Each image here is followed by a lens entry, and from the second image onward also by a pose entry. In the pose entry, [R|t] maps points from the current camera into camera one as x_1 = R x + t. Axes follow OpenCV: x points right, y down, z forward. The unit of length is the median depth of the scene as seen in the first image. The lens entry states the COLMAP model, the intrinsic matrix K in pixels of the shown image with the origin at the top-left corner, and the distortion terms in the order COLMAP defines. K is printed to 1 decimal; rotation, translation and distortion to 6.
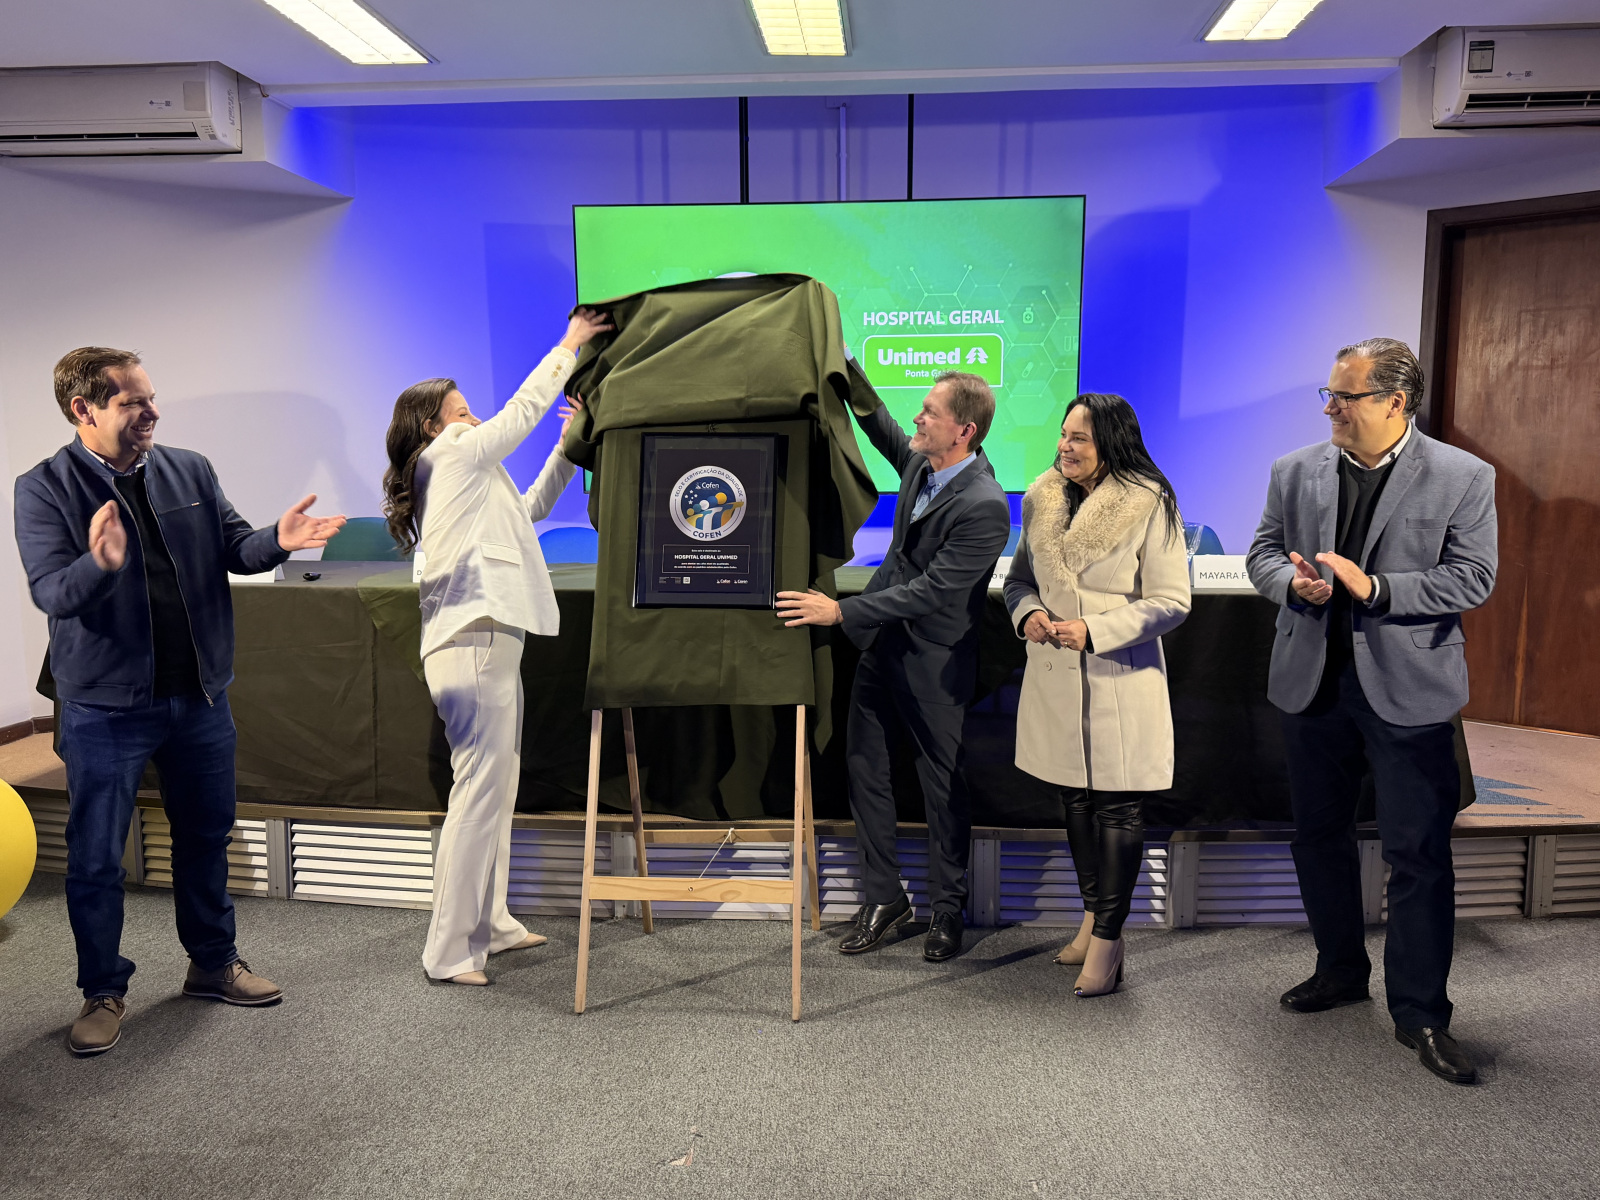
lens RADIAL K [[1247.7, 0, 804.4], [0, 1247.7, 597.1], [0, 0, 1]] dist [0.058084, -0.079089]
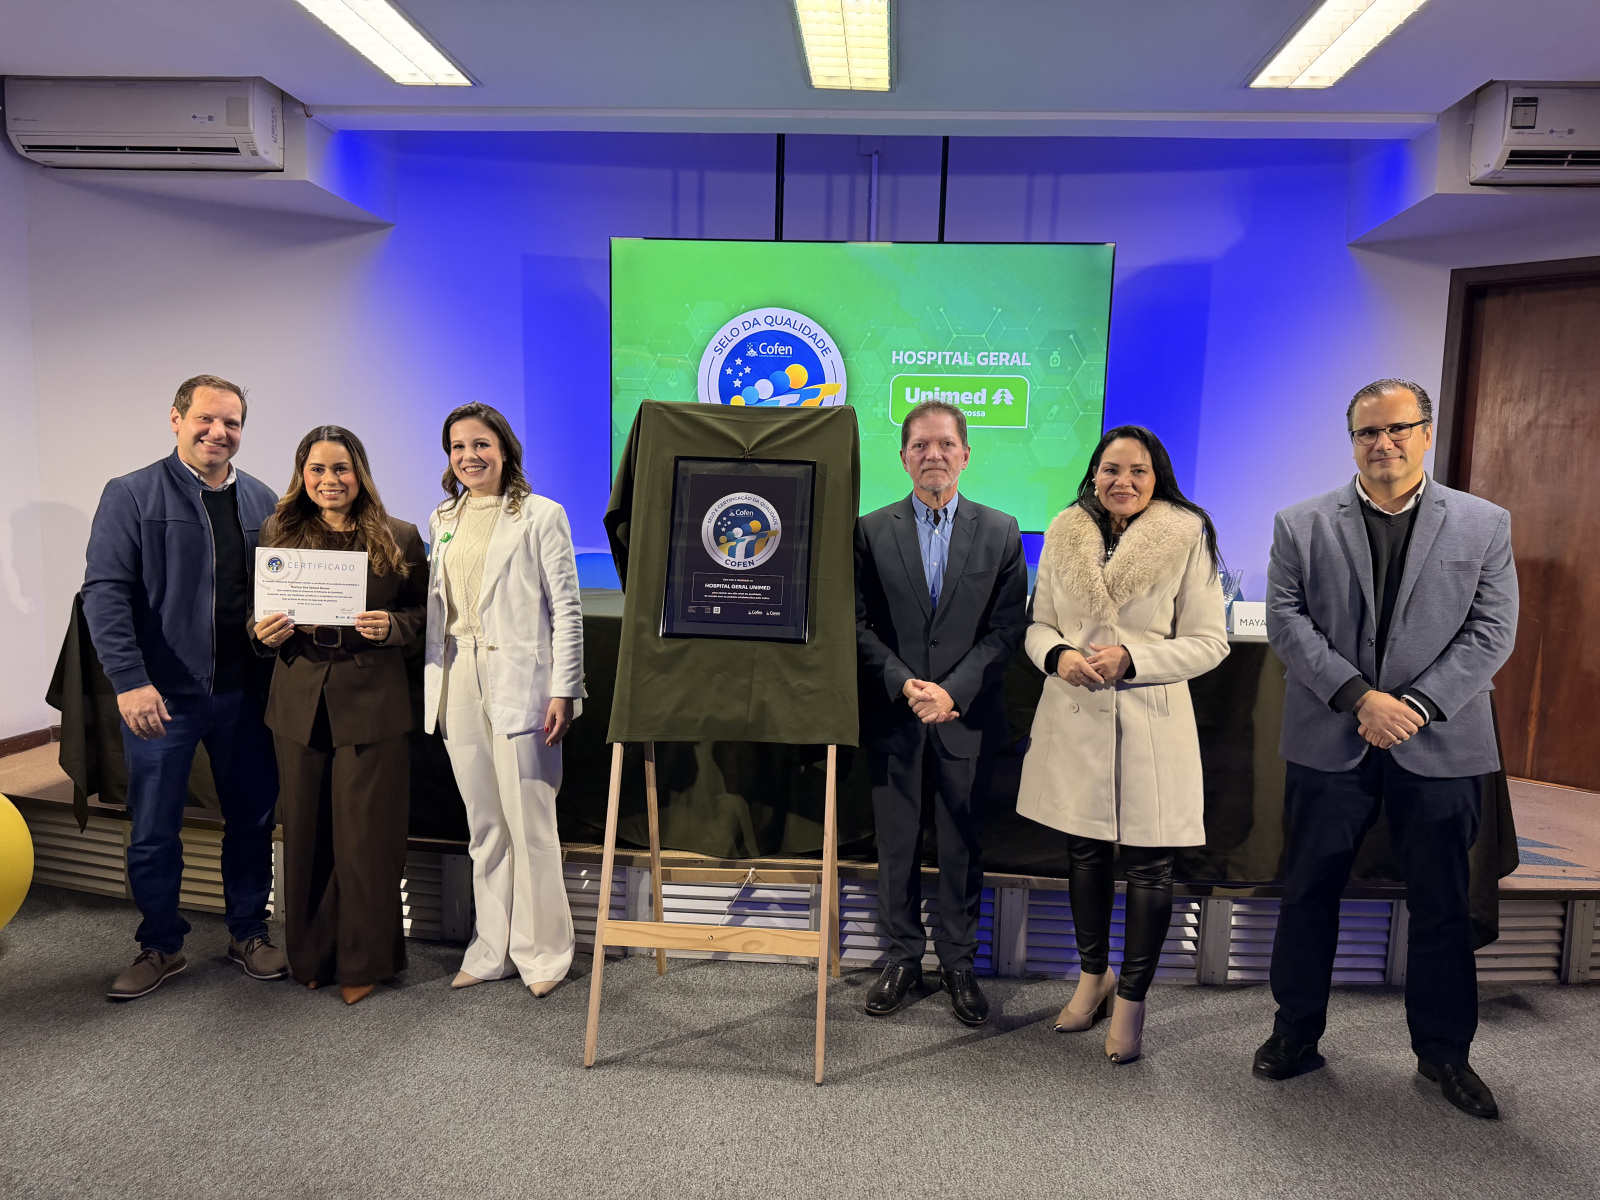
lens RADIAL K [[1131.9, 0, 807.4], [0, 1131.9, 596.1], [0, 0, 1]] dist [0.042040, -0.048376]
pose [[0.999471, 0.032100, 0.005234, -0.024788], [-0.031949, 0.999130, -0.026796, -0.002777], [-0.006089, 0.026615, 0.999627, 0.108220]]
